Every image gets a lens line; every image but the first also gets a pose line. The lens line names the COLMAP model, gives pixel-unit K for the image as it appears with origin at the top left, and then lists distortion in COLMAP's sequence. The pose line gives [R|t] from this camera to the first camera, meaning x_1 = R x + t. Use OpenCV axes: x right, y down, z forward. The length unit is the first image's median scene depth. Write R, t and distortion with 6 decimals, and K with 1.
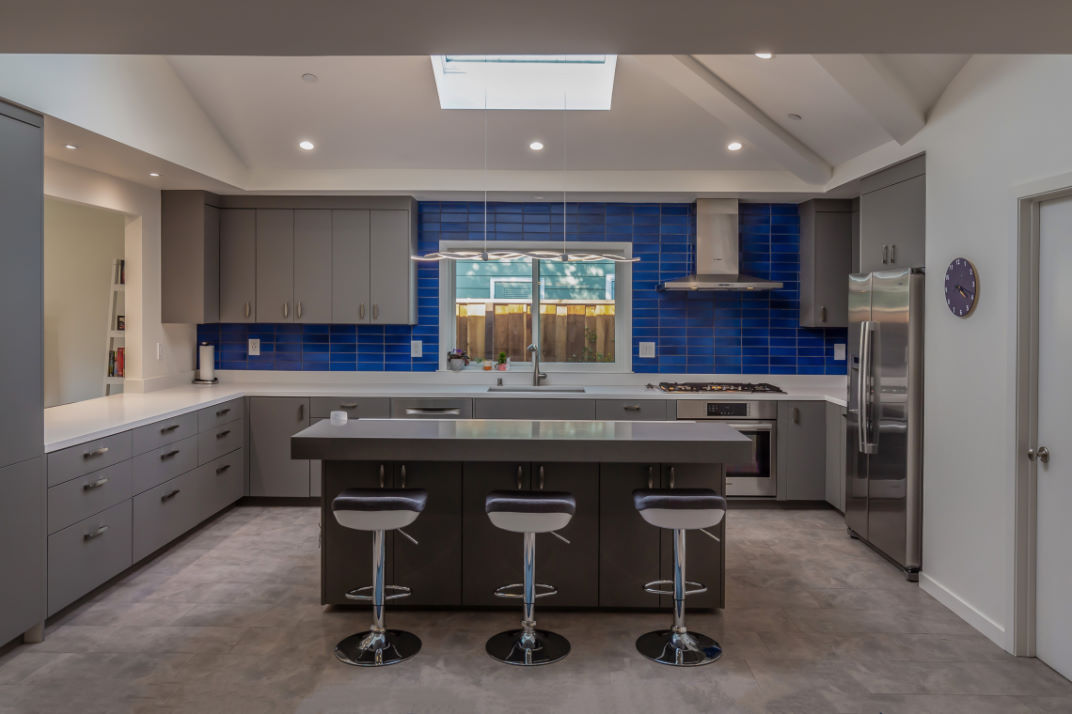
lens RADIAL K [[782.7, 0, 533.8], [0, 782.7, 315.8], [0, 0, 1]] dist [-0.015616, 0.000731]
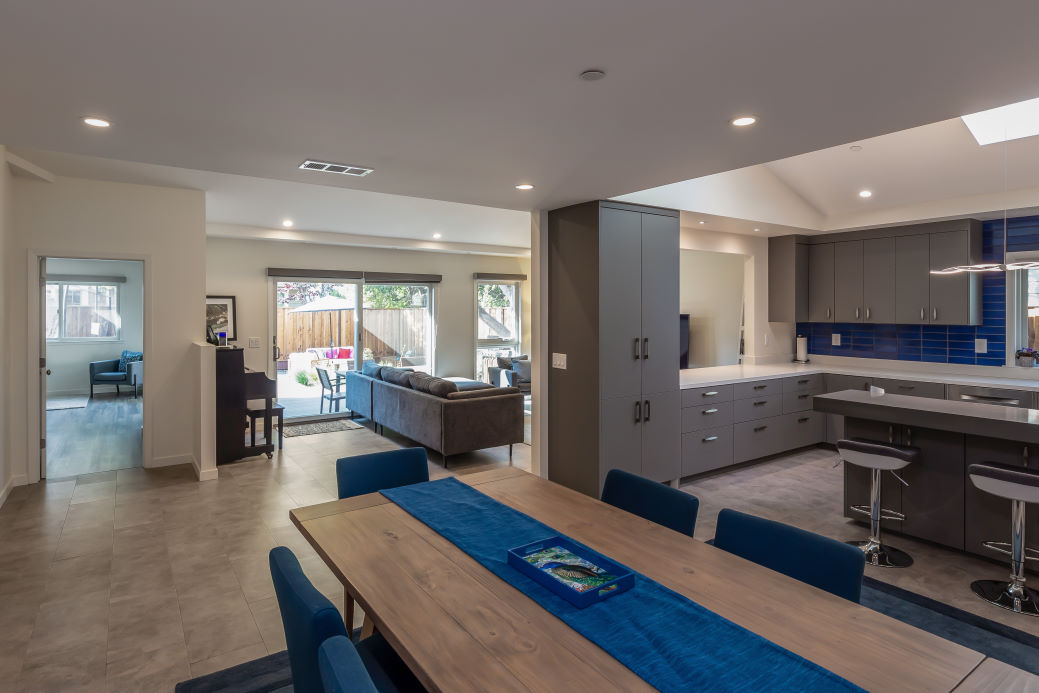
lens RADIAL K [[556.6, 0, 519.9], [0, 556.6, 312.3], [0, 0, 1]] dist [-0.002146, -0.000533]
pose [[0.581341, -0.004258, -0.813649, 0.154910], [-0.004557, 0.999954, -0.008488, 0.002056], [0.813647, 0.008642, 0.581295, -0.065424]]
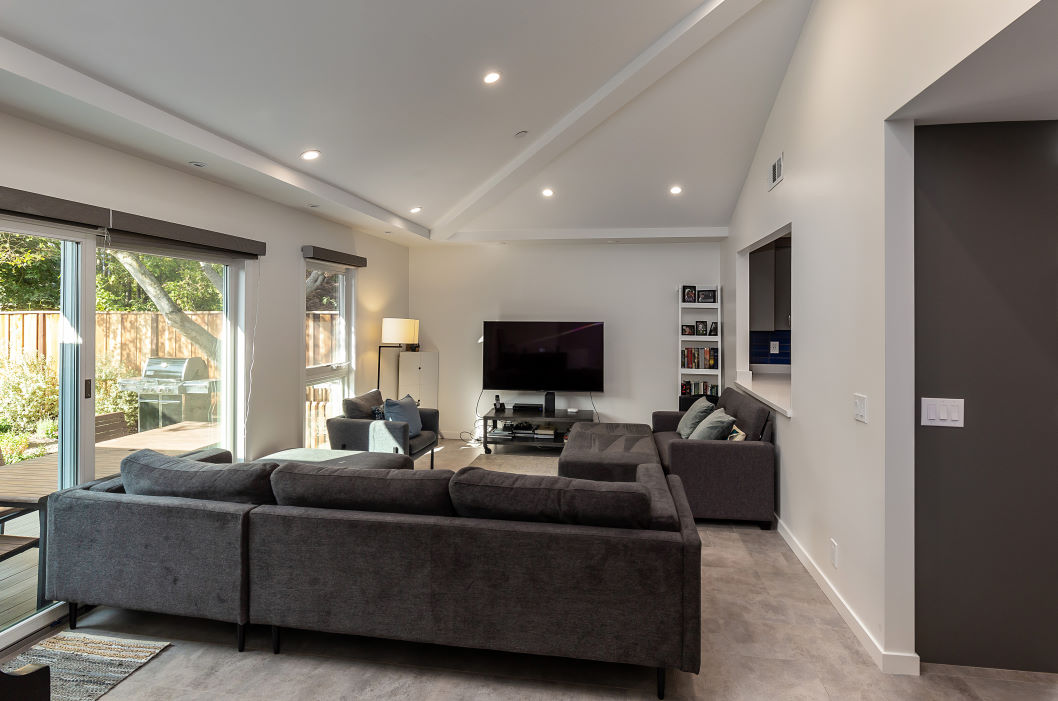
lens RADIAL K [[534.6, 0, 529.1], [0, 534.6, 317.2], [0, 0, 1]] dist [0.001954, 0.001429]
pose [[0.989740, -0.003770, -0.142828, -0.776519], [0.002261, 0.999940, -0.010725, -0.005275], [0.142860, 0.010293, 0.989689, -0.003766]]
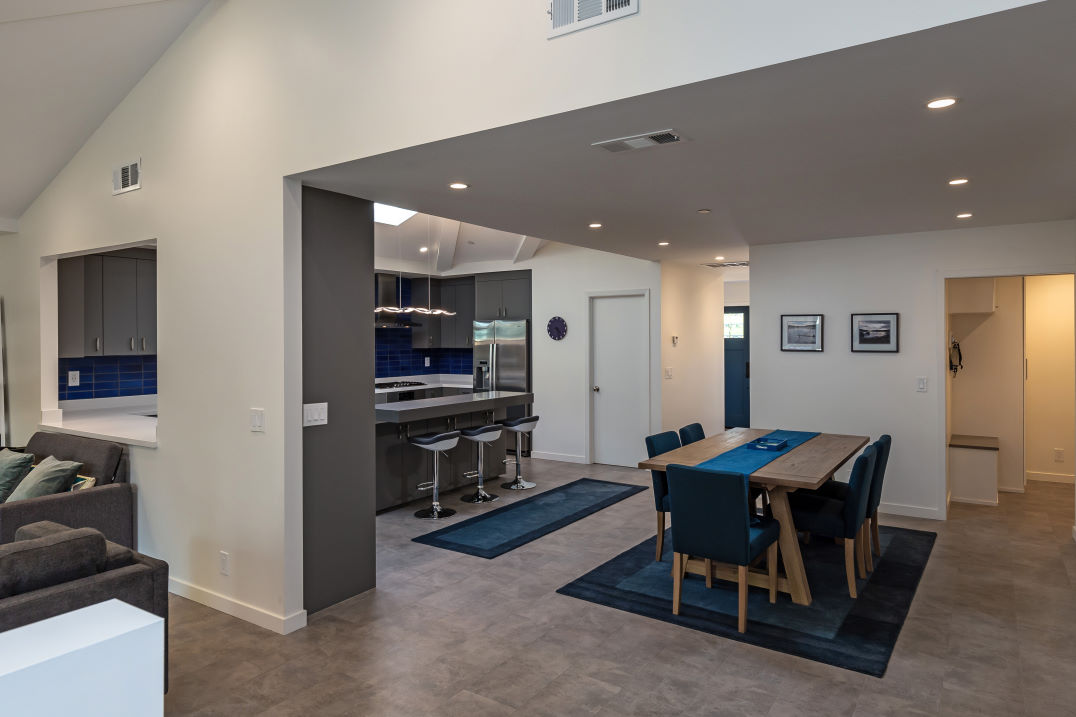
lens RADIAL K [[688.1, 0, 538.0], [0, 688.1, 358.5], [0, 0, 1]] dist [0.000572, -0.000135]
pose [[0.542379, -0.035609, 0.839379, -0.976028], [0.018768, 0.999366, 0.030269, -0.006794], [-0.839924, -0.000664, 0.542703, -0.102036]]
